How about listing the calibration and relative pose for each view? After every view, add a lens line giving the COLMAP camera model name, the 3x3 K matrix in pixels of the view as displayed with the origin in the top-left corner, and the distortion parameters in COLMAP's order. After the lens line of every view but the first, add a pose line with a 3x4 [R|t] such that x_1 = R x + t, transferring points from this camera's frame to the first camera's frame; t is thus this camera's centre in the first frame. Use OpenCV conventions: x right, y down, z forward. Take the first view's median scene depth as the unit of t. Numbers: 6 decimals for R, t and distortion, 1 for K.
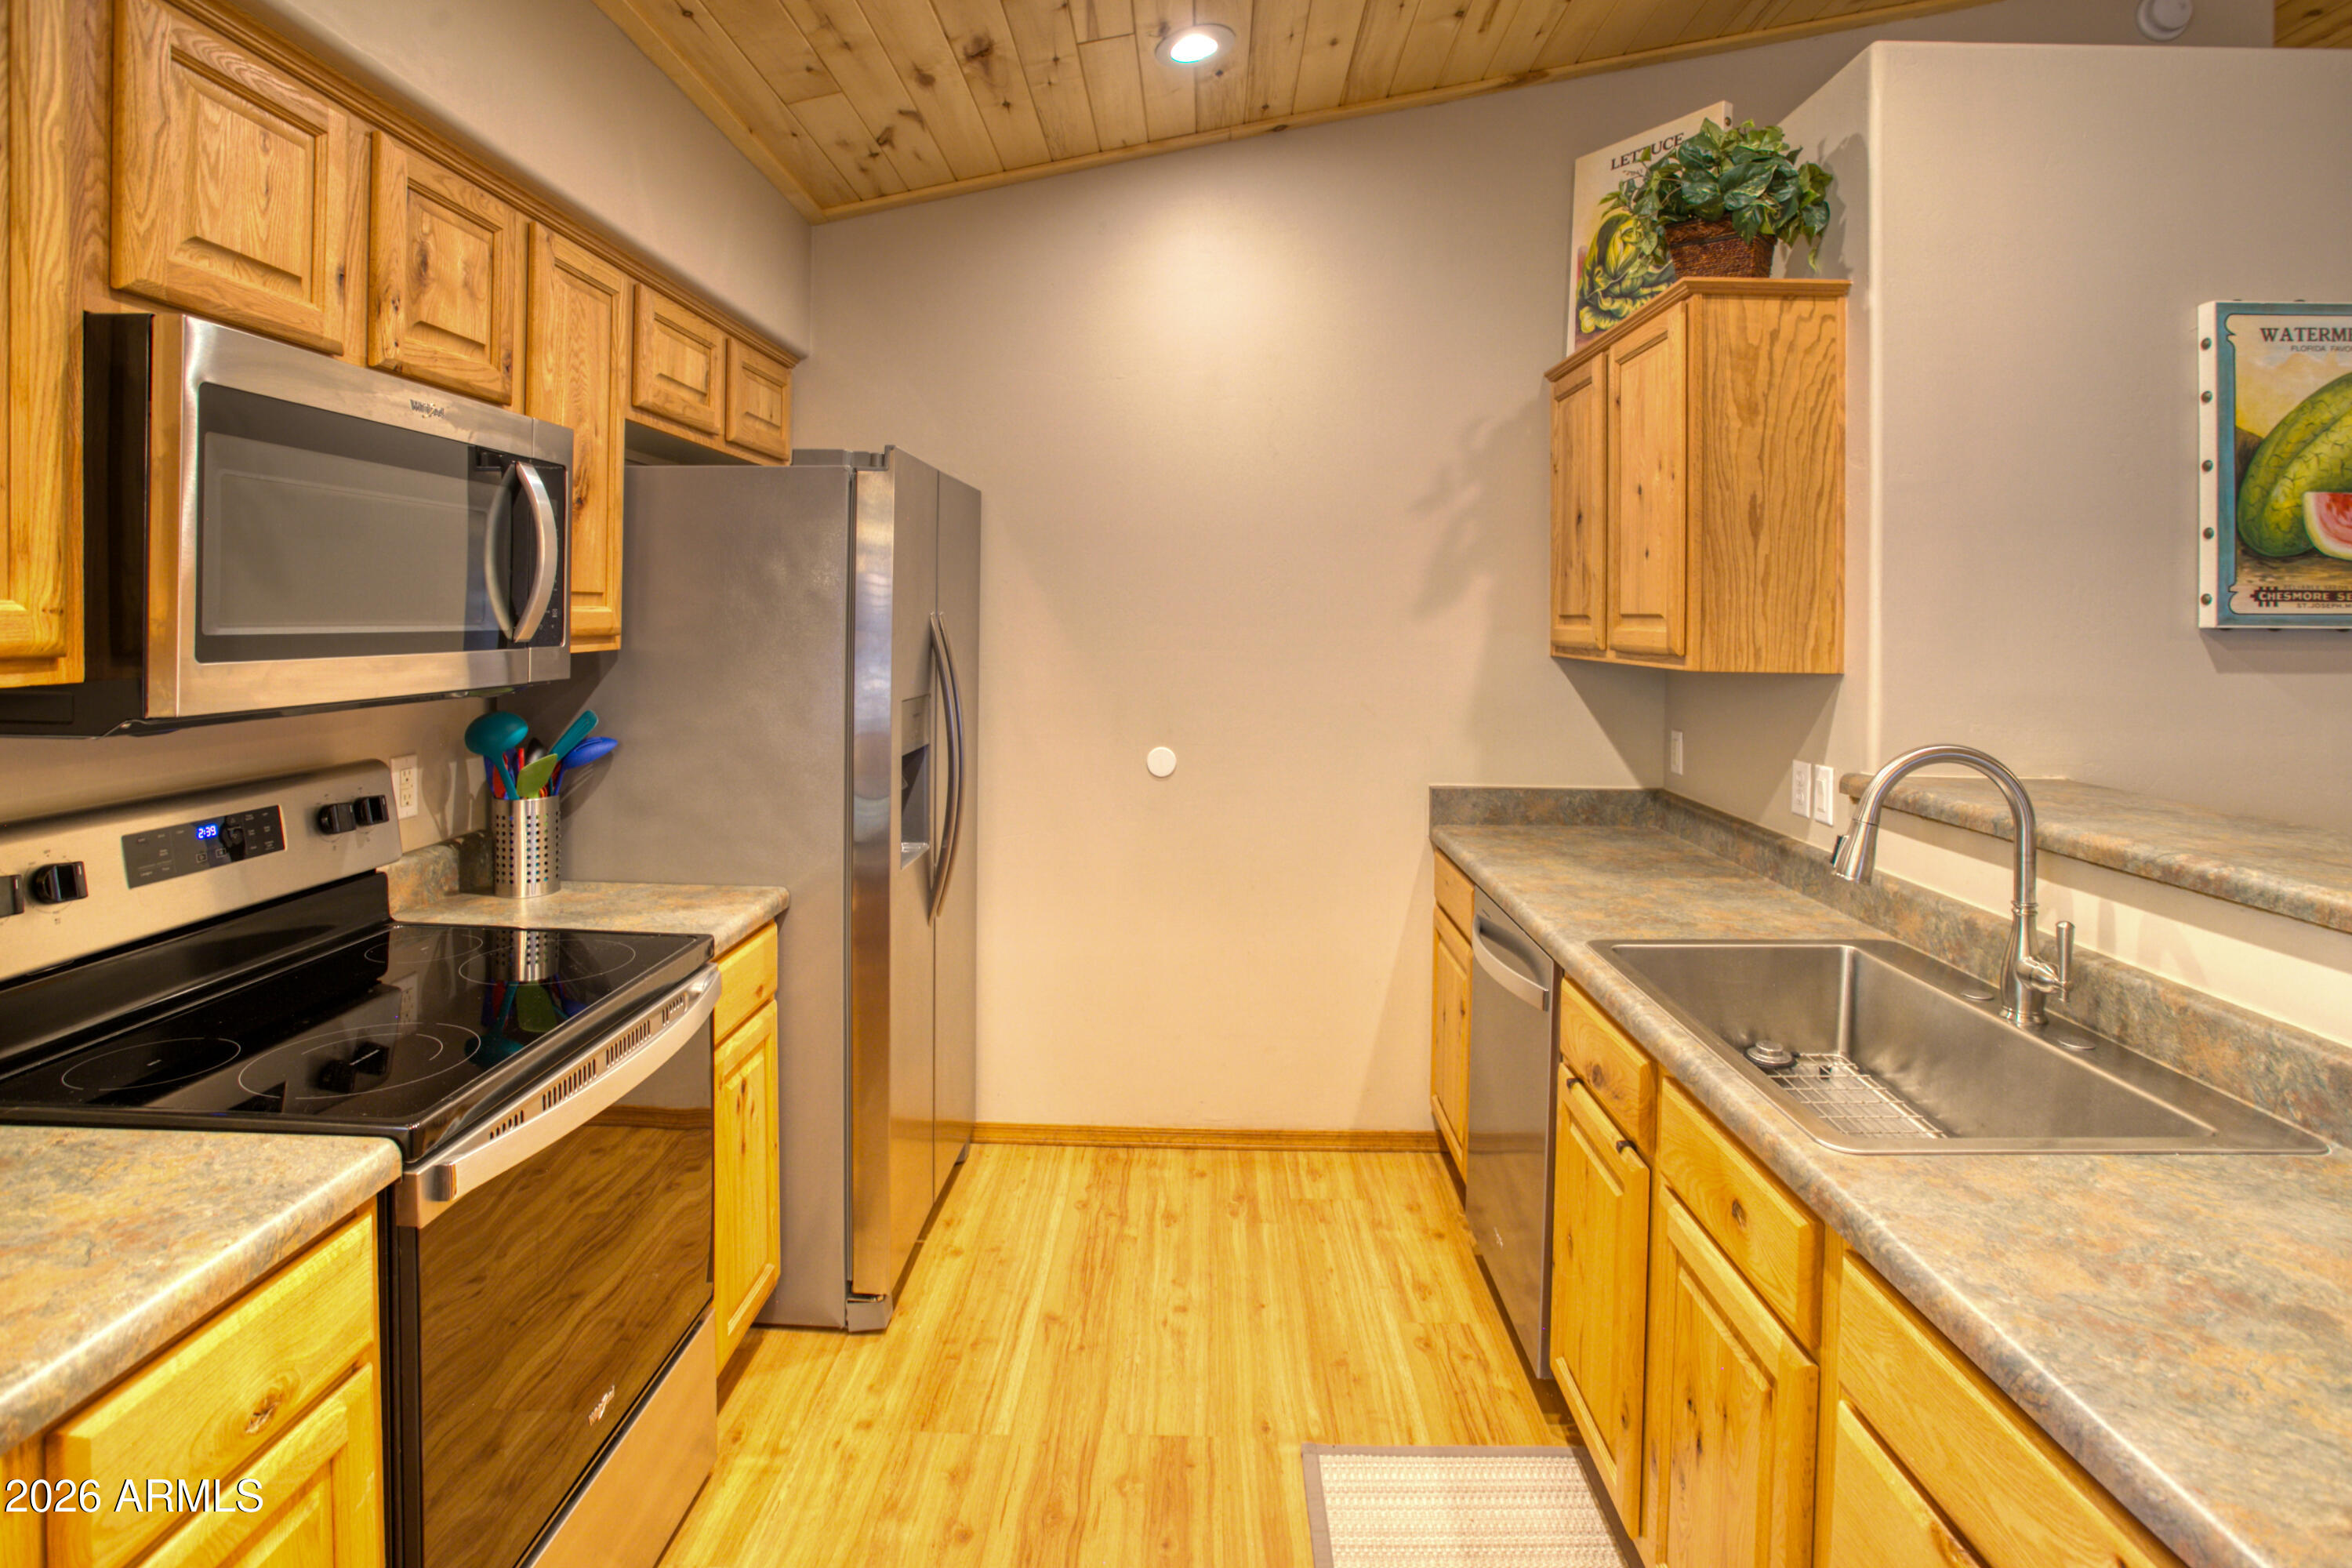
lens RADIAL K [[1179.6, 0, 1175.2], [0, 1179.6, 630.4], [0, 0, 1]] dist [-0.033565, 0.003927]
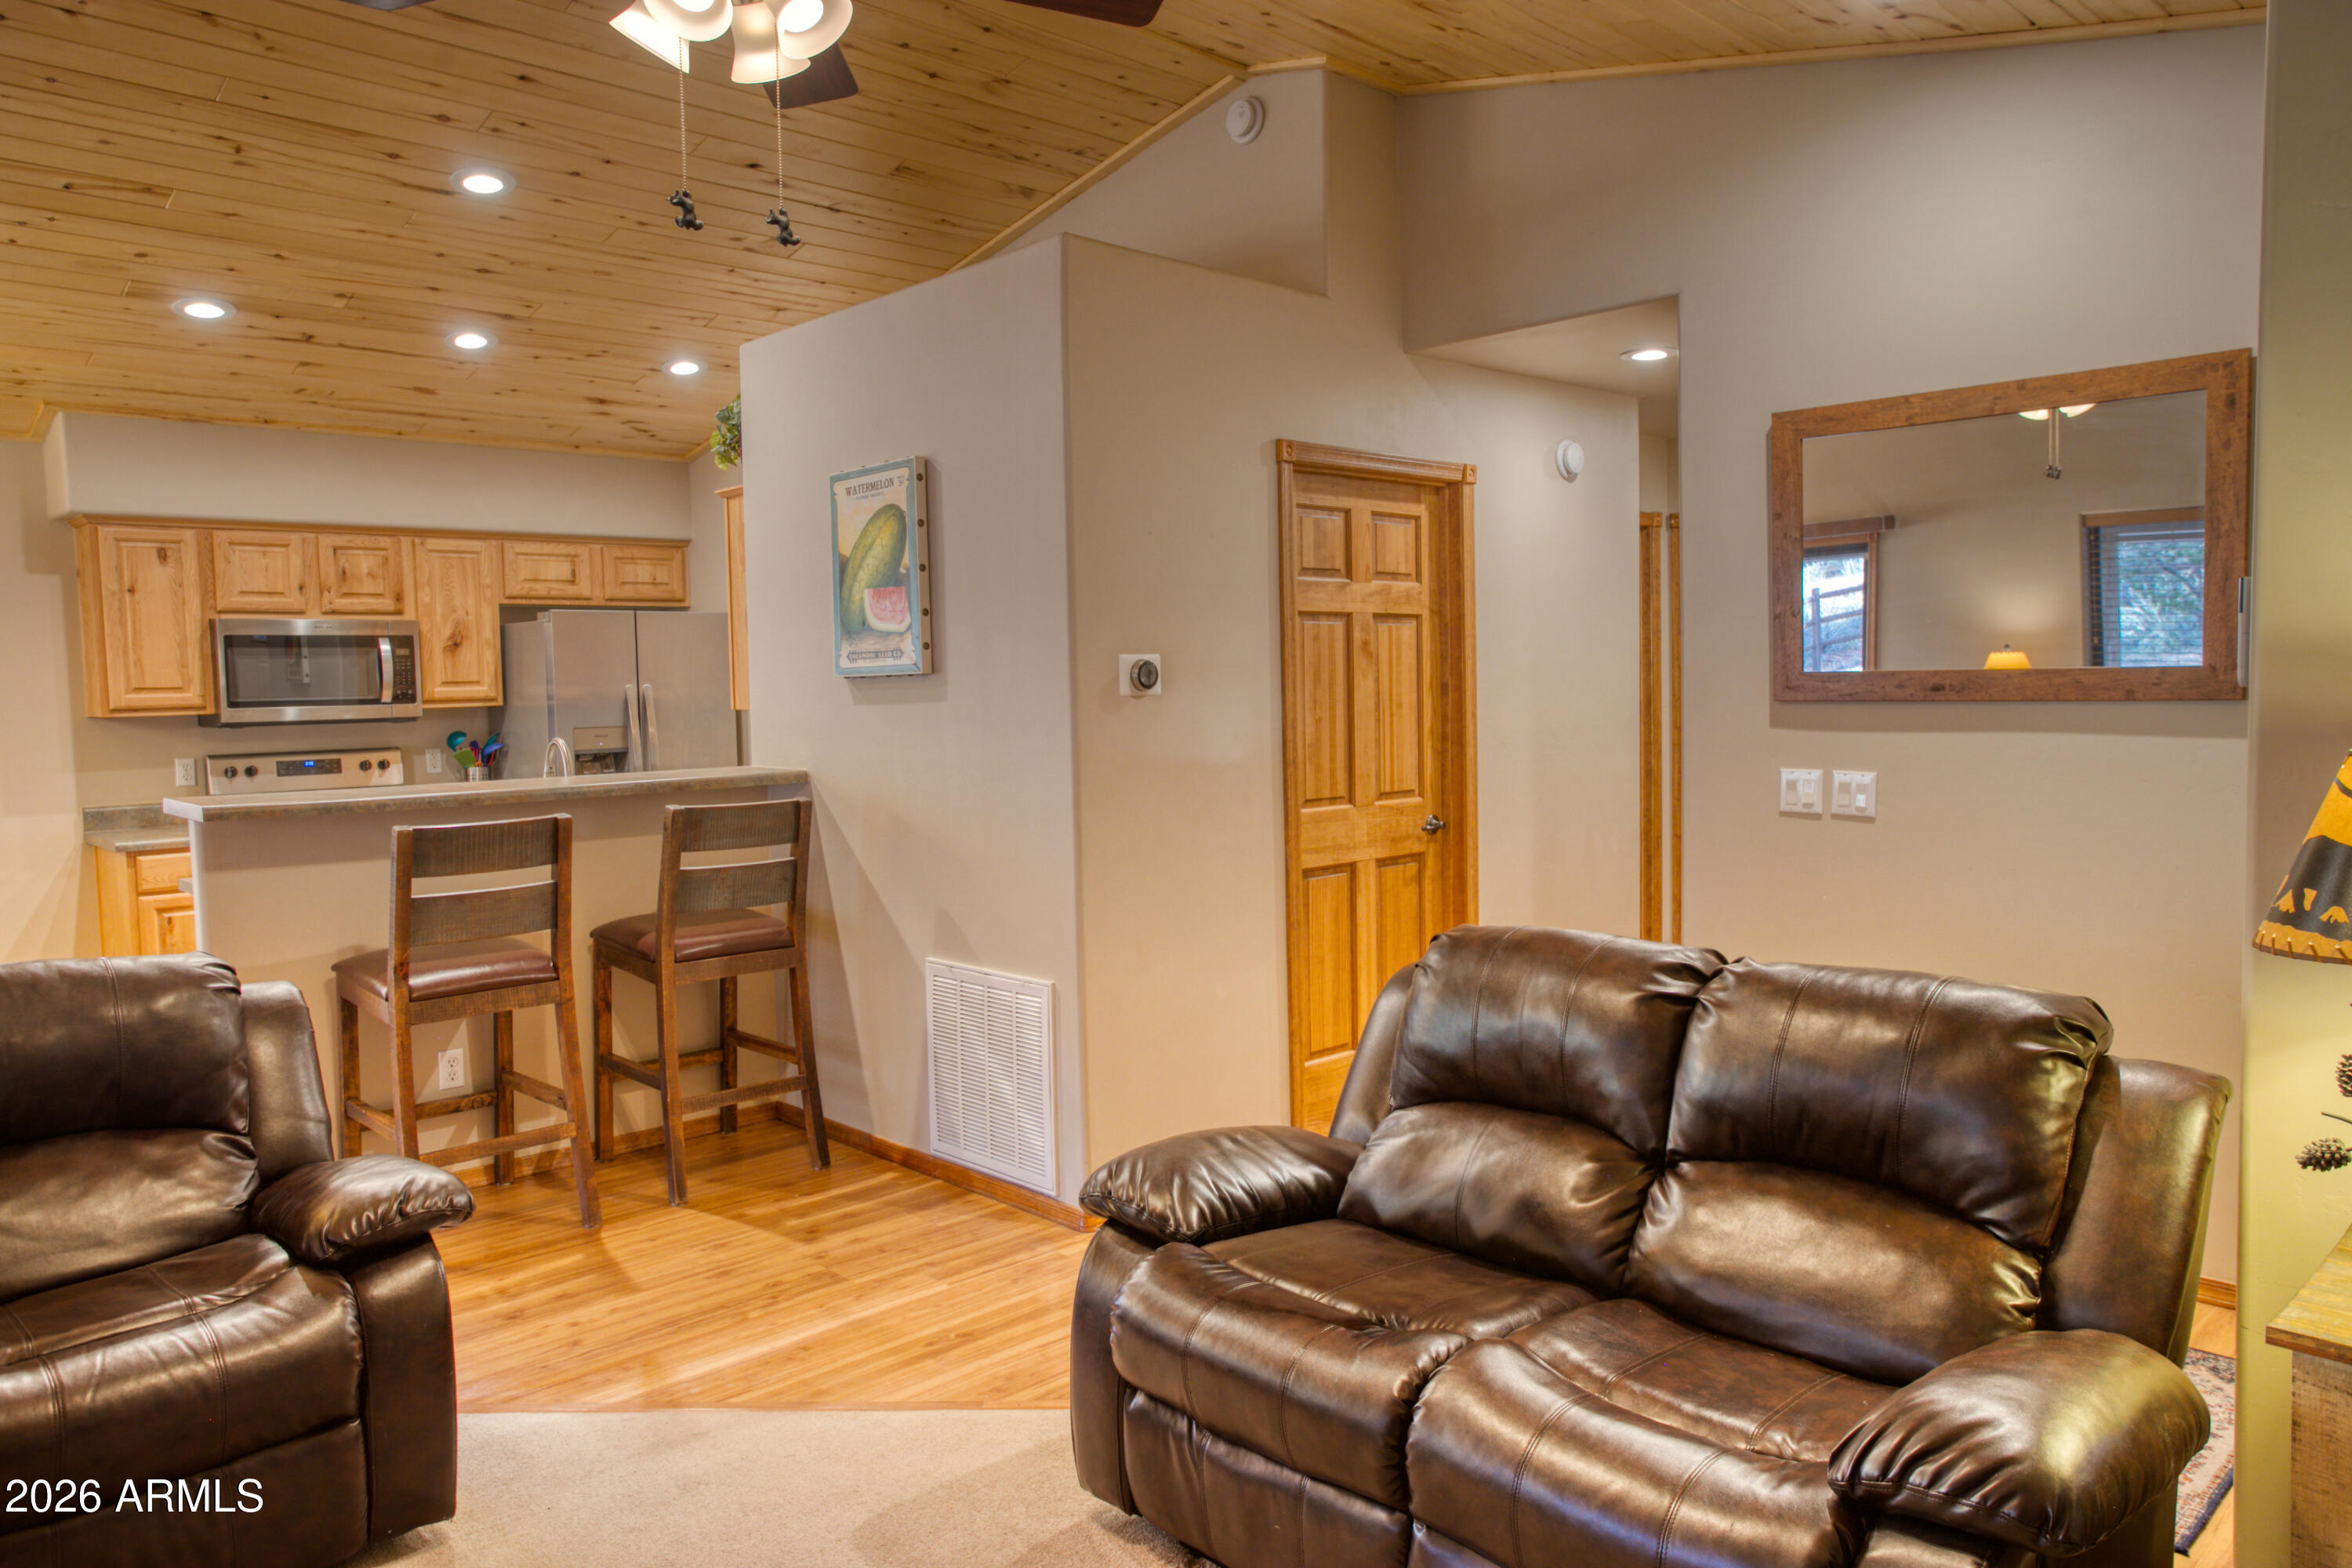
lens RADIAL K [[1553.2, 0, 1105.6], [0, 1553.2, 780.4], [0, 0, 1]] dist [0.007570, 0.007615]
pose [[0.680996, 0.019951, -0.732015, 2.785366], [0.020566, 0.998713, 0.046353, 0.049379], [0.731998, -0.046620, 0.679710, -0.224241]]
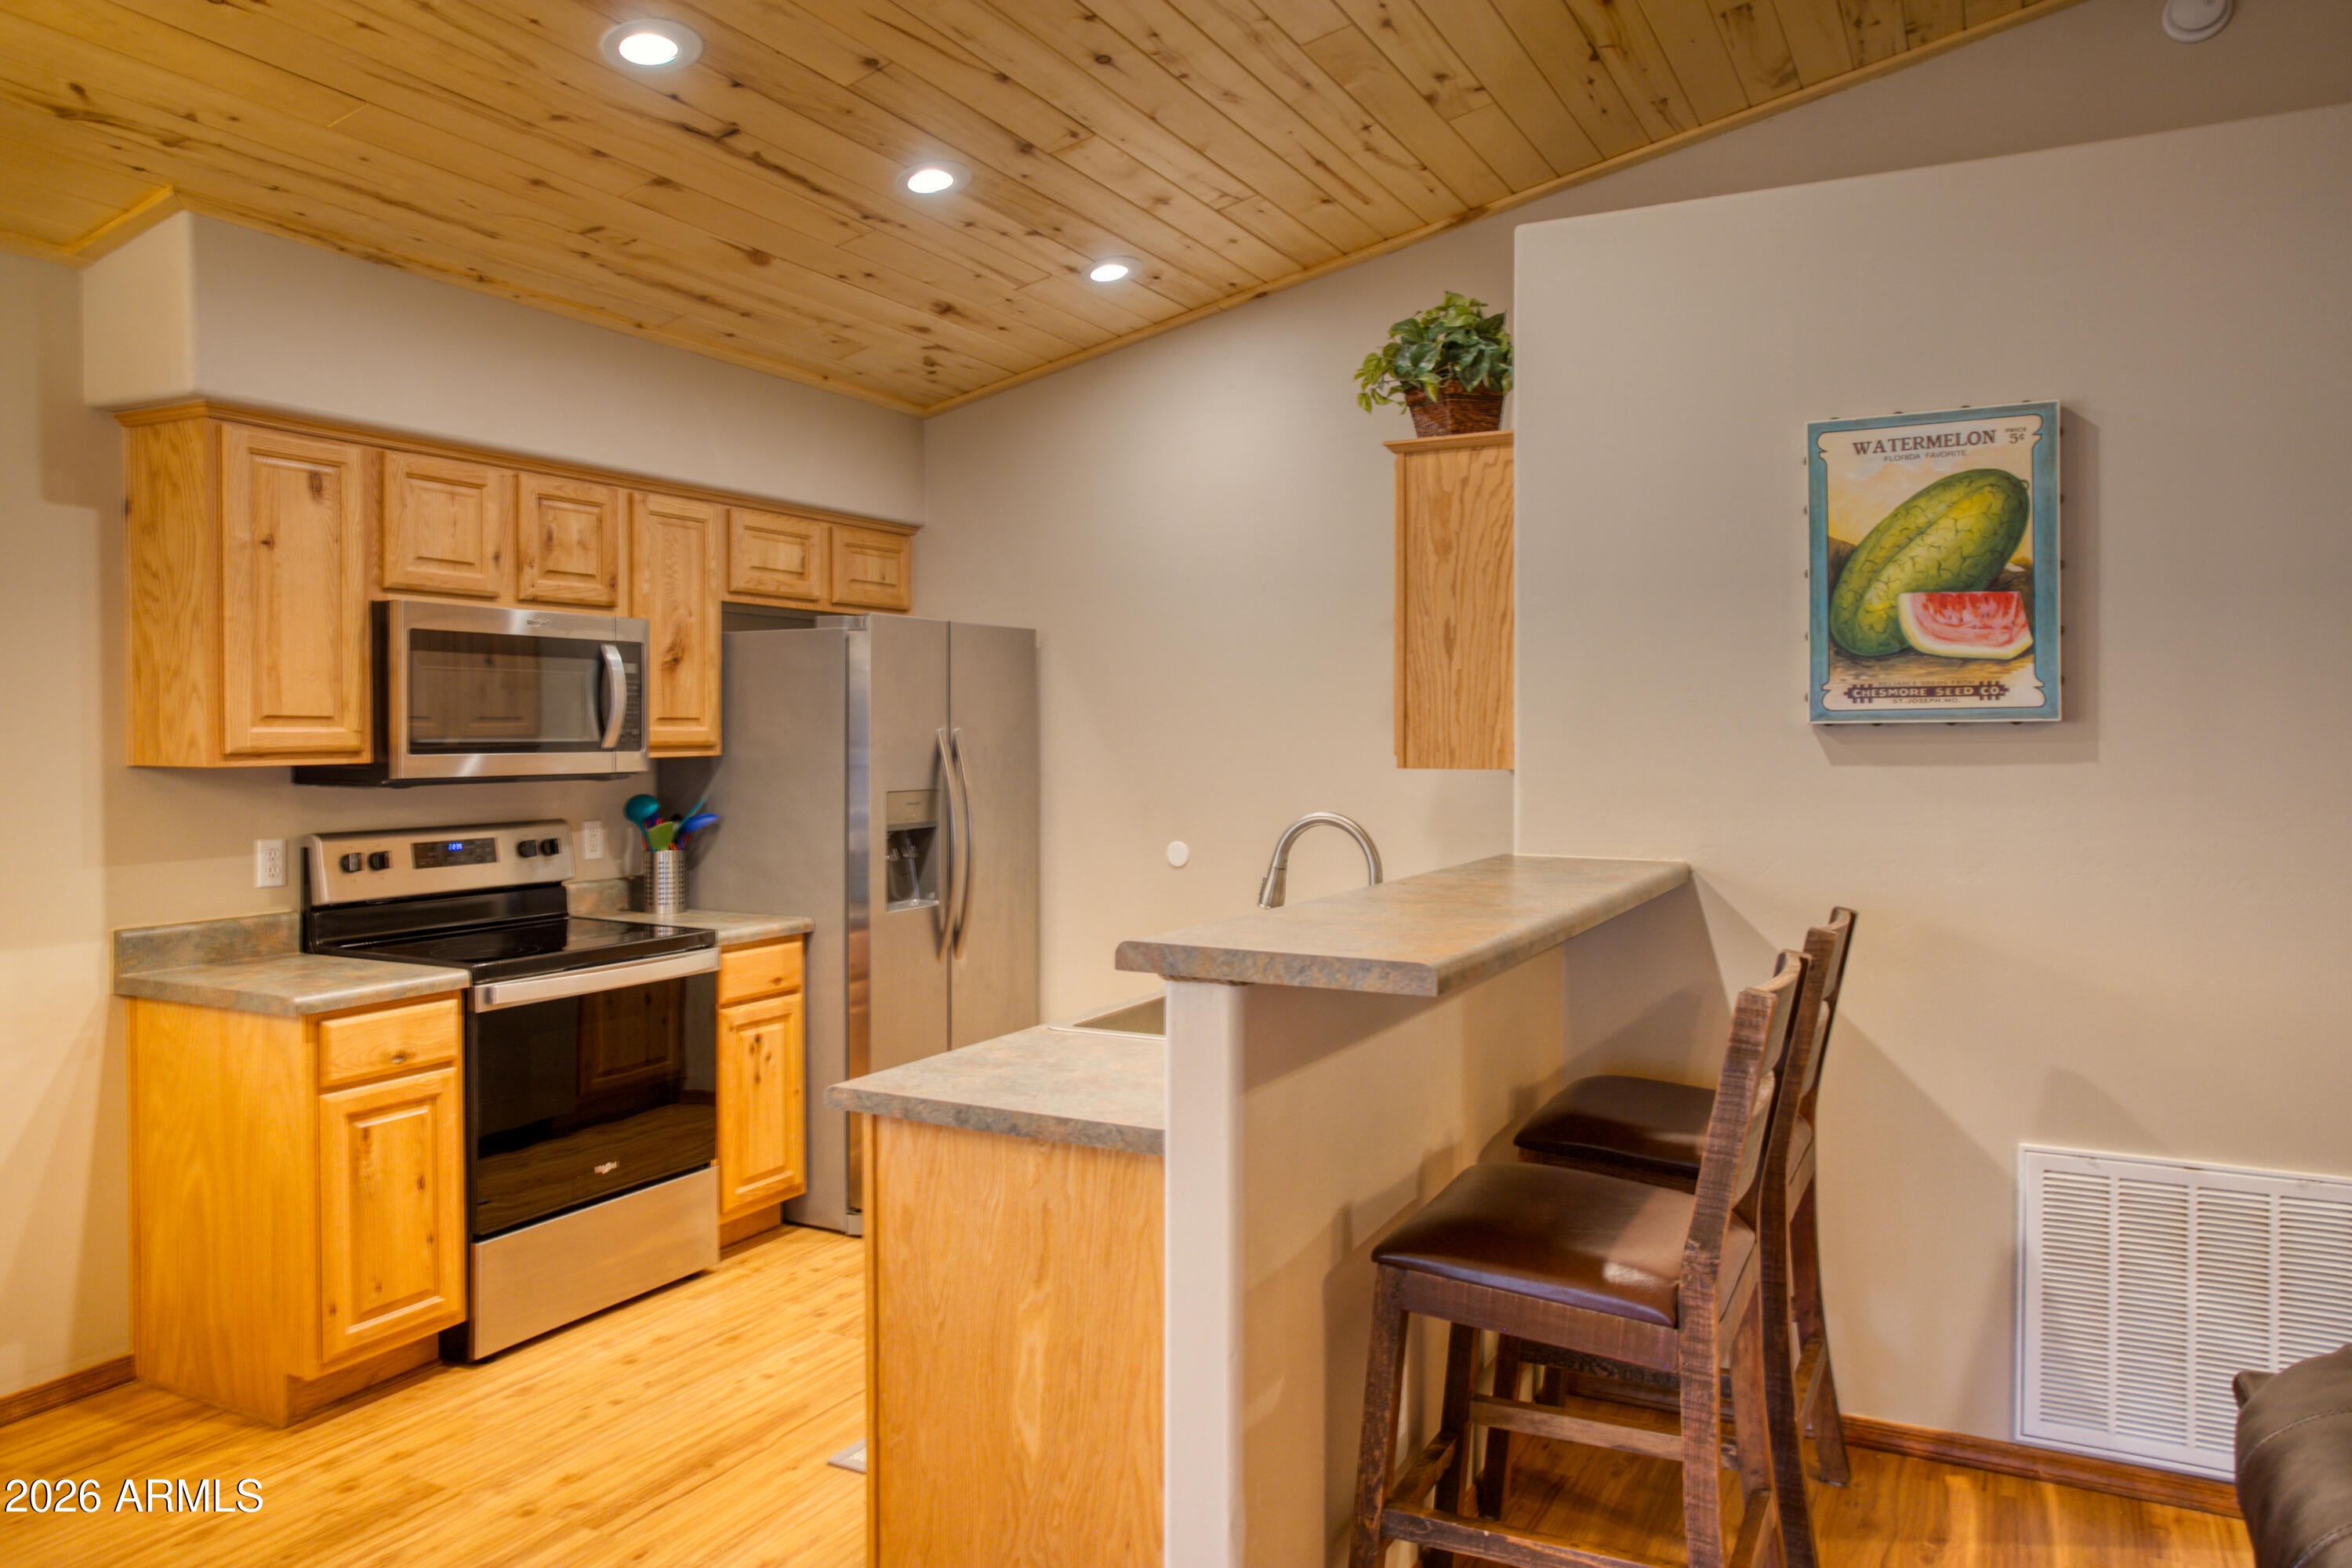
lens RADIAL K [[1597.3, 0, 1162.6], [0, 1597.3, 754.5], [0, 0, 1]] dist [-0.008073, -0.003819]
pose [[0.892331, -0.007233, -0.451324, 1.041293], [0.006891, 0.999973, -0.002402, 0.026012], [0.451329, -0.000967, 0.892357, -0.618839]]
